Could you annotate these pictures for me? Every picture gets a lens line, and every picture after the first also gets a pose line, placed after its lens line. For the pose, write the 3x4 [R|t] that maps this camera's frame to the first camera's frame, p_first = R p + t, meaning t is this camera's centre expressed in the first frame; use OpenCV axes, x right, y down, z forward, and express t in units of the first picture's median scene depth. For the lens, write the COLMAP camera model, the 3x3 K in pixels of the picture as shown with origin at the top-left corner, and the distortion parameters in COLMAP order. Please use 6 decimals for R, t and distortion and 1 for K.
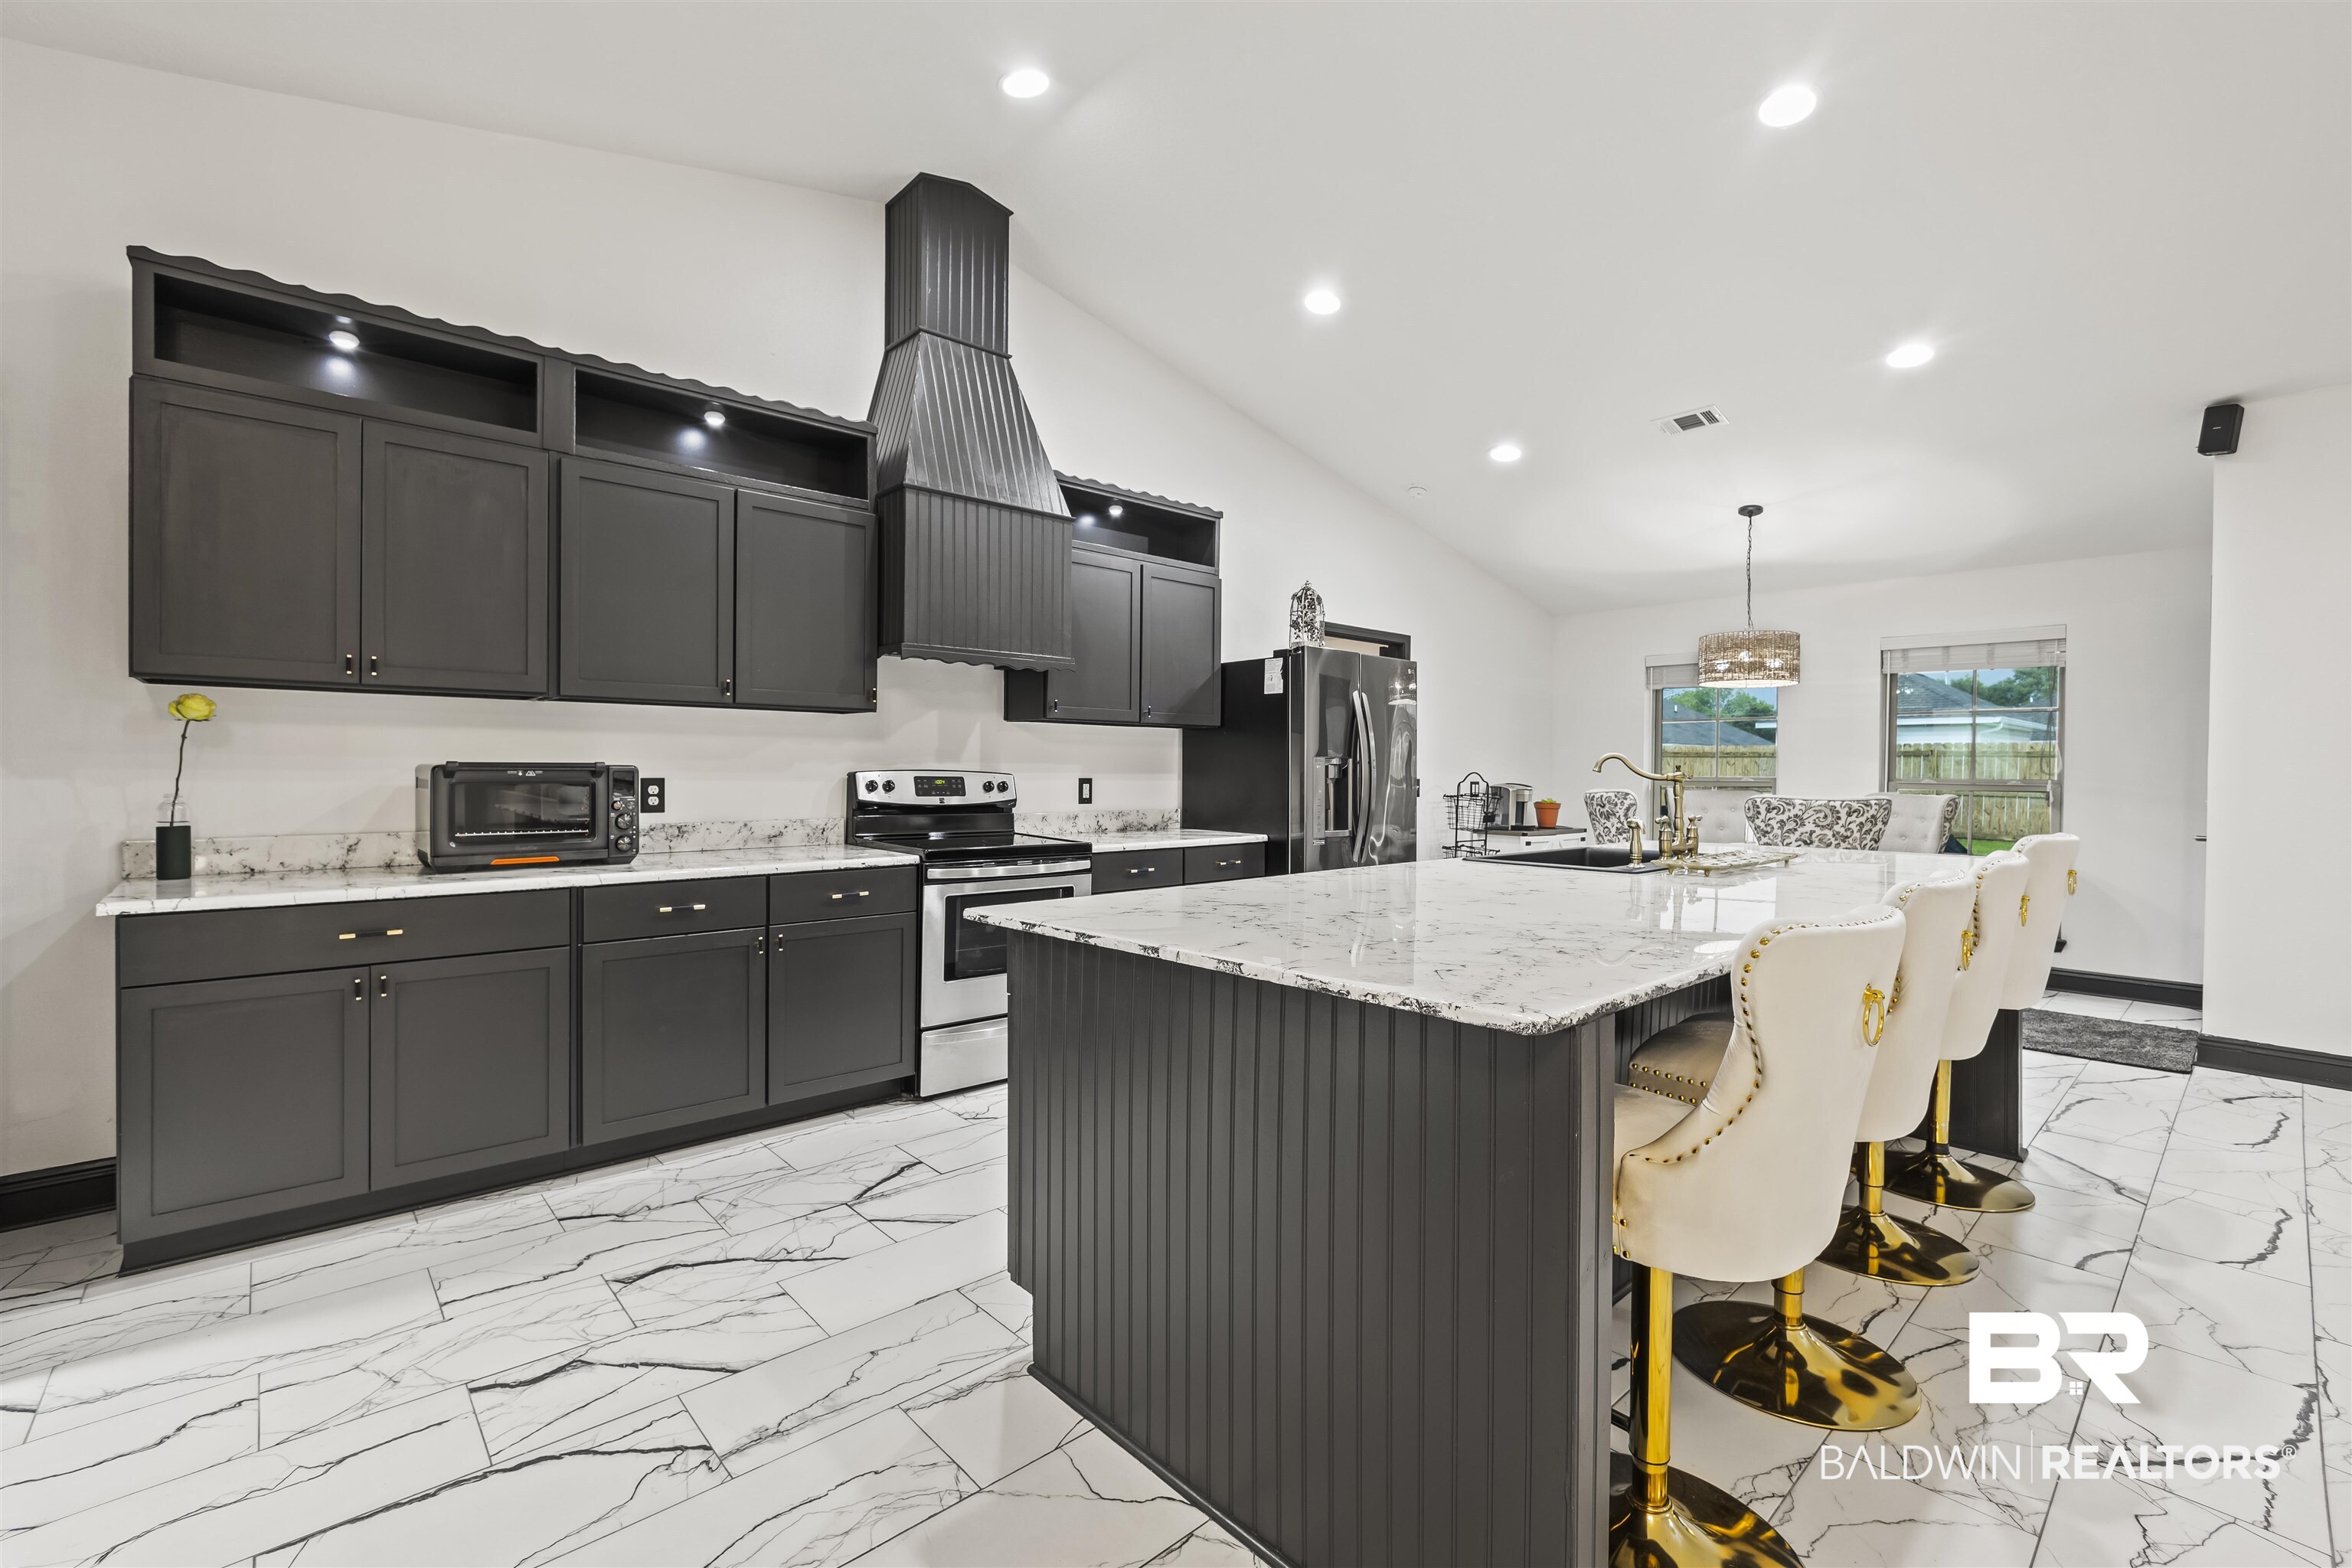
lens RADIAL K [[1020.9, 0, 1170.8], [0, 1020.9, 775.7], [0, 0, 1]] dist [-0.000011, 0.000017]
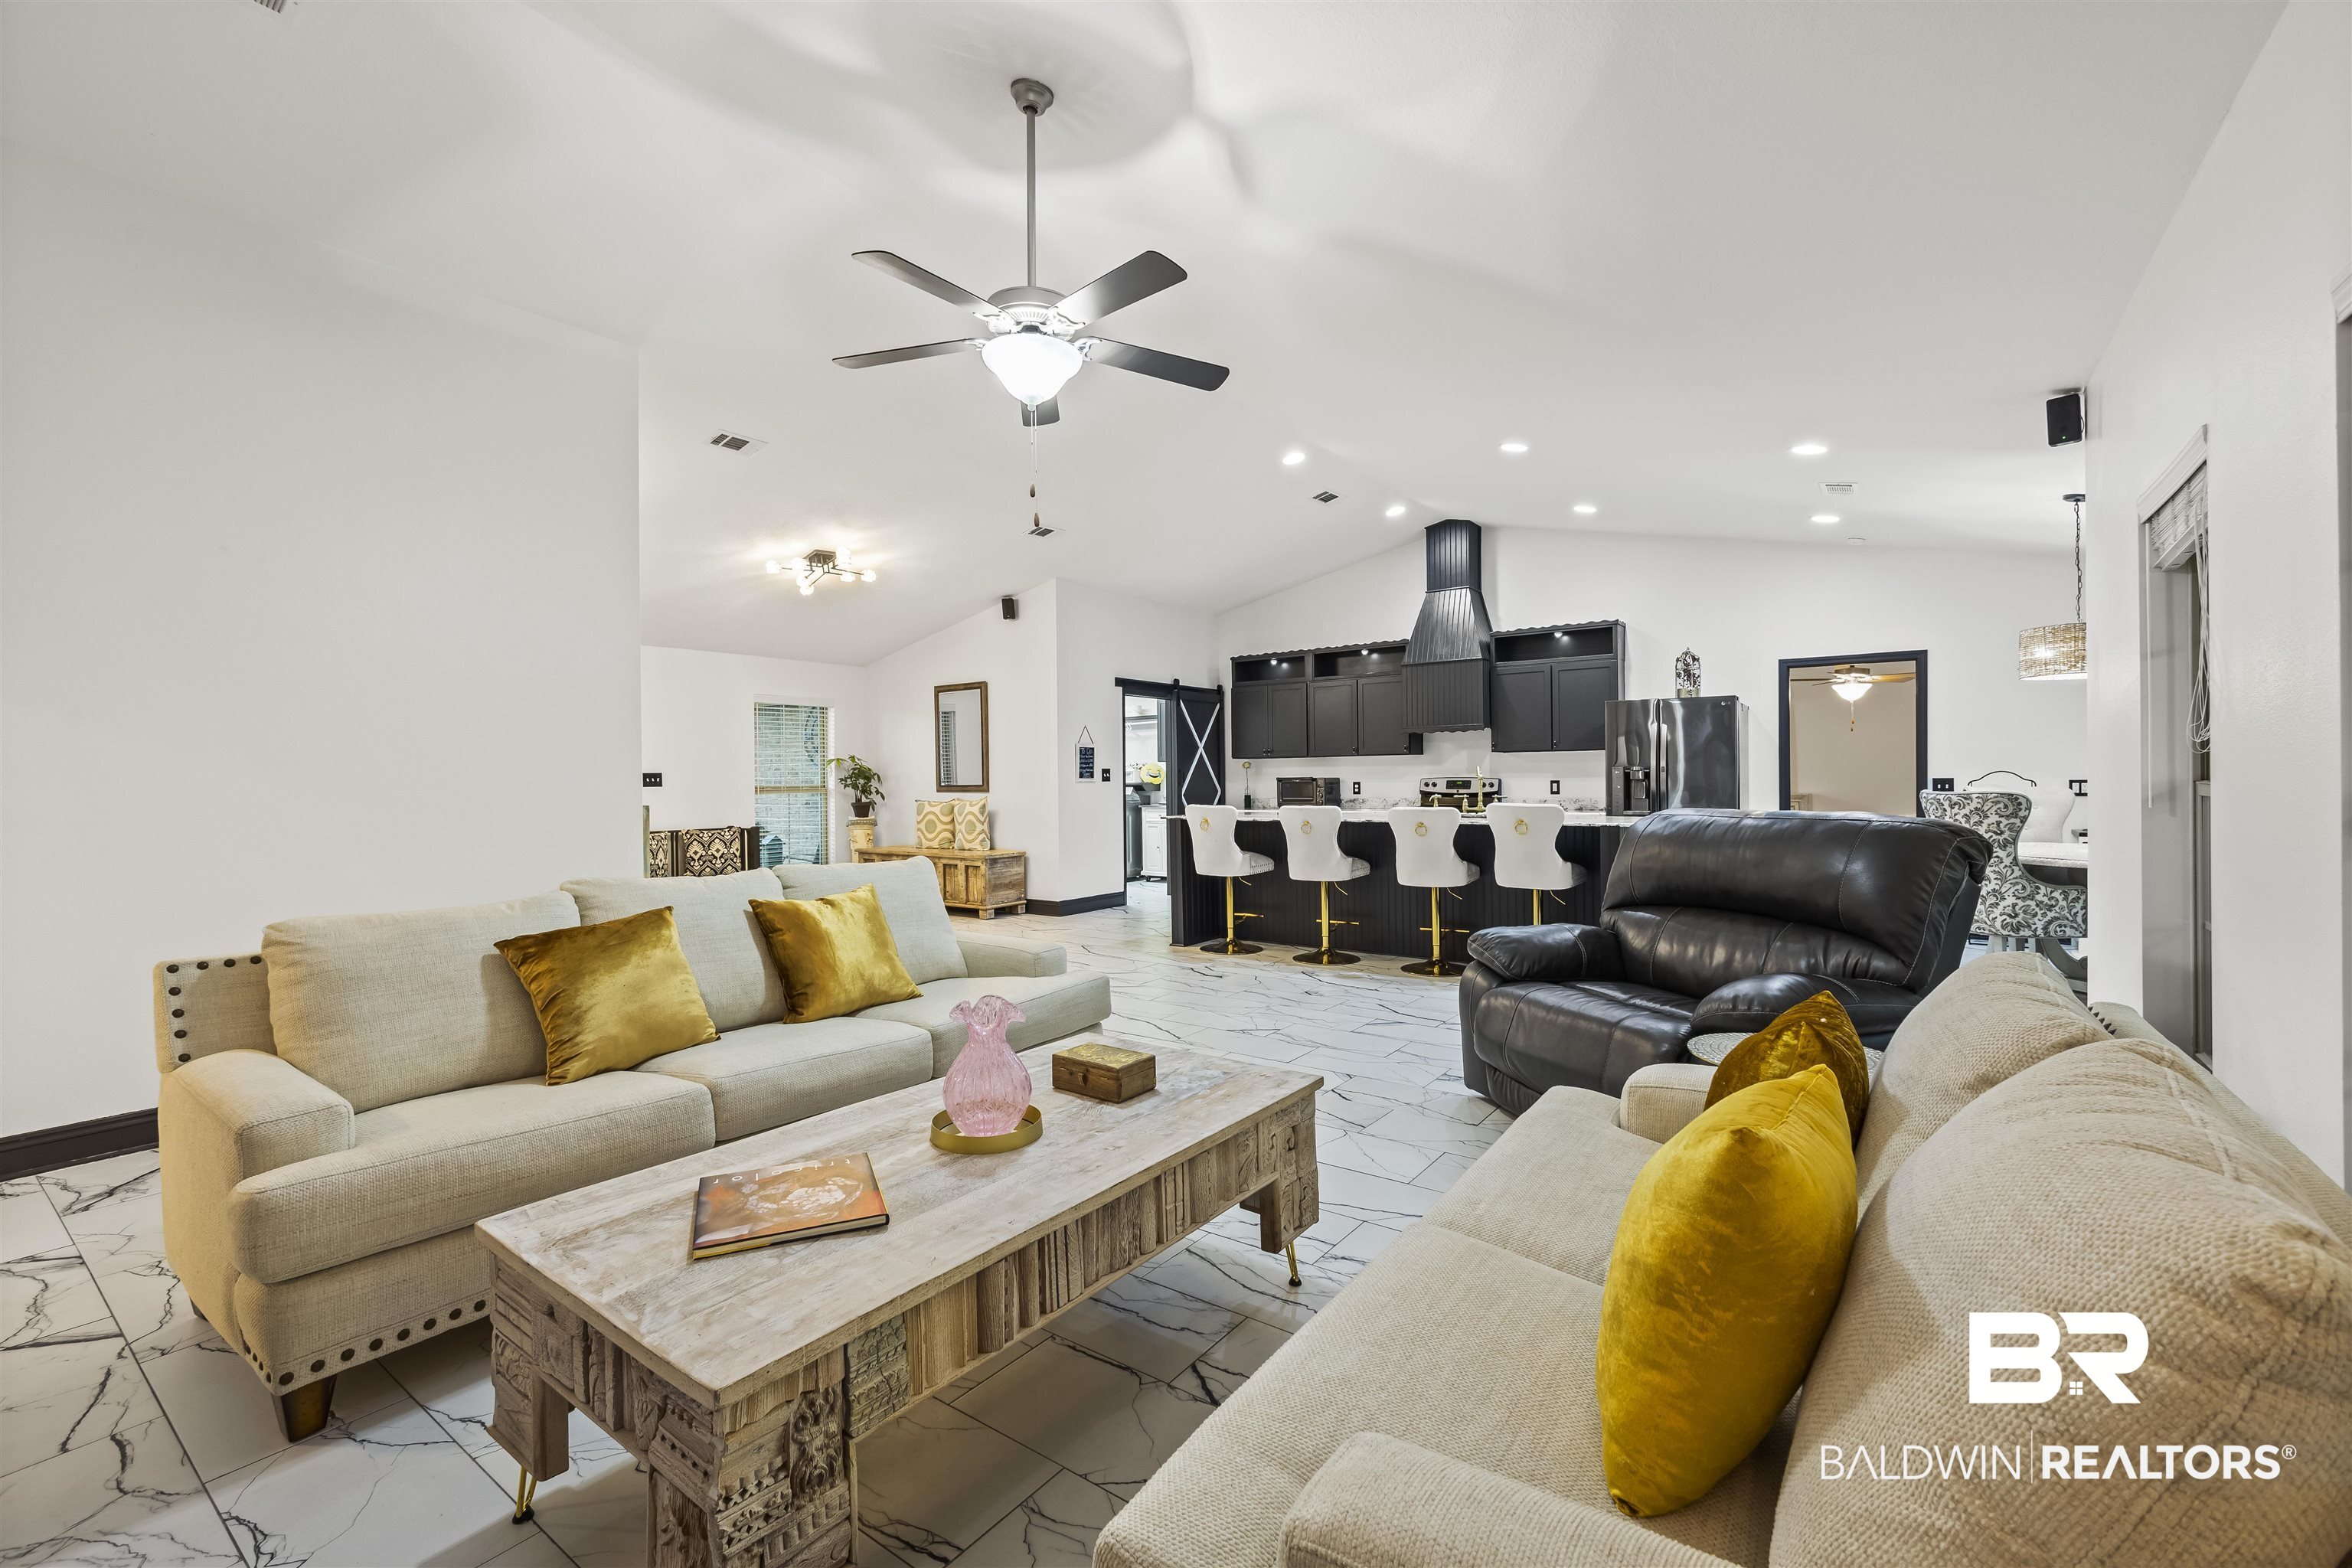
lens RADIAL K [[1020.9, 0, 1170.8], [0, 1020.9, 775.7], [0, 0, 1]] dist [-0.000011, 0.000017]
pose [[0.185652, -0.010574, -0.982559, 2.026575], [0.002408, 0.999944, -0.010307, 0.014175], [0.982613, -0.000452, 0.185667, -0.028109]]
